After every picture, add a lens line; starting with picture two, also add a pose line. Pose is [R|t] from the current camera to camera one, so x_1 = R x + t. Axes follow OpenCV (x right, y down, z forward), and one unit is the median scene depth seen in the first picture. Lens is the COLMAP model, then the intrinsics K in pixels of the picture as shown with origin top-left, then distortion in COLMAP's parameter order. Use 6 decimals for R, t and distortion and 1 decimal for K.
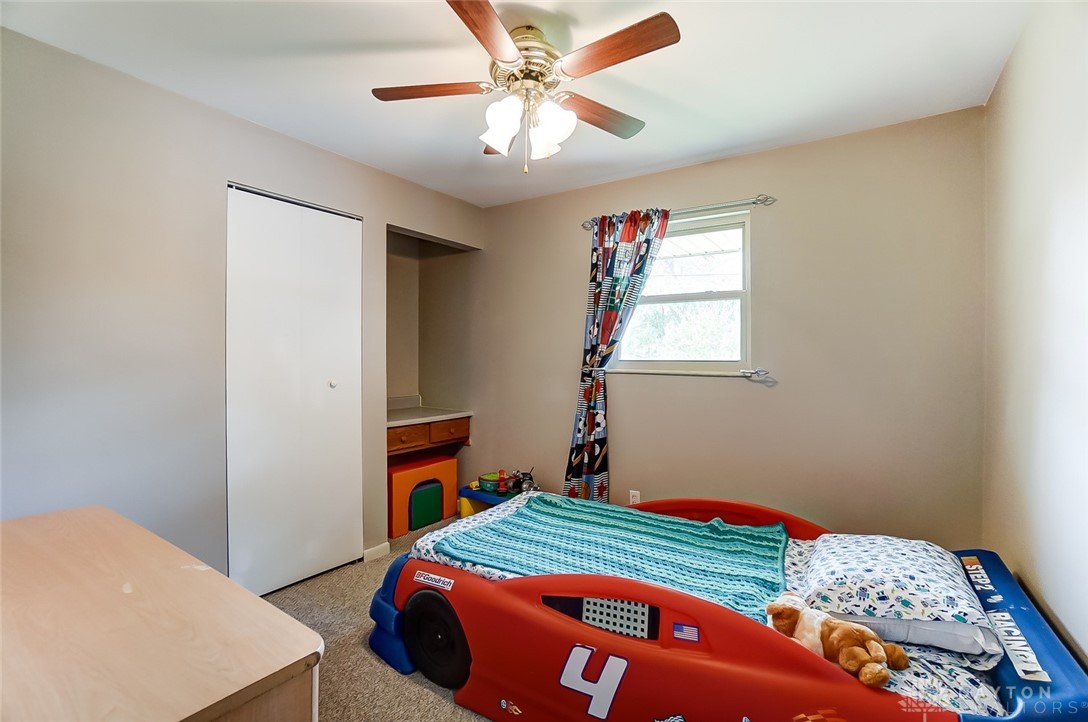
lens RADIAL K [[494.0, 0, 527.1], [0, 494.0, 355.2], [0, 0, 1]] dist [-0.001718, 0.000108]
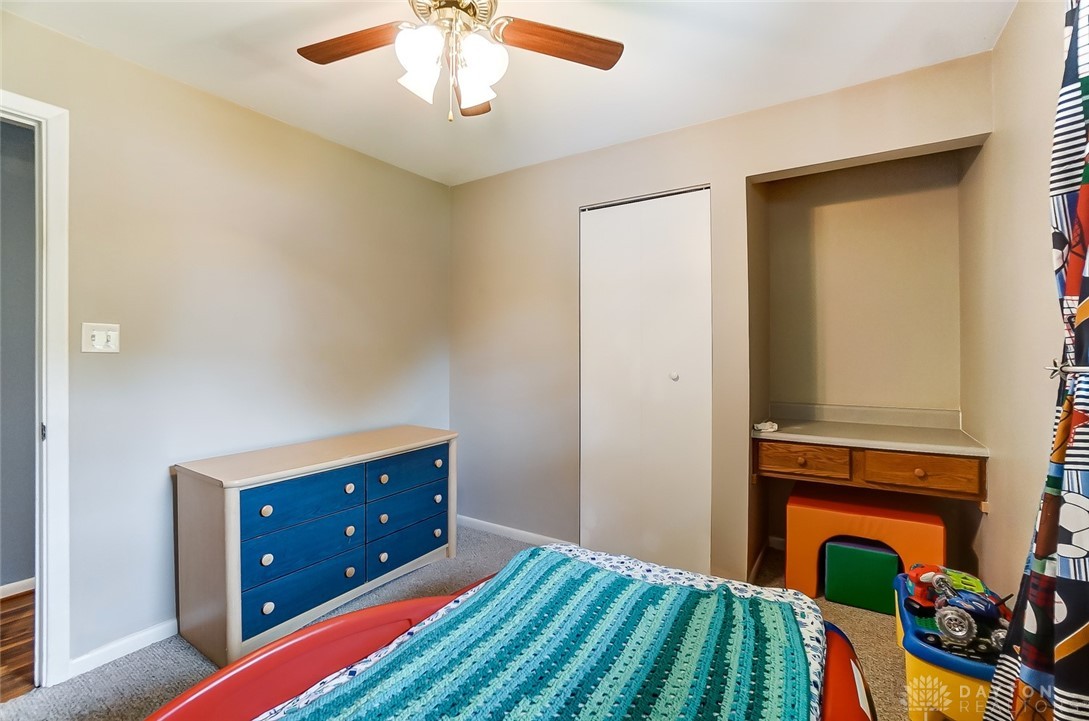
lens RADIAL K [[483.6, 0, 539.1], [0, 483.6, 354.2], [0, 0, 1]] dist [-0.040430, 0.000284]
pose [[0.032947, 0.003405, -0.999451, 0.592343], [0.001076, 0.999993, 0.003443, 0.015990], [0.999457, -0.001189, 0.032944, 0.823238]]
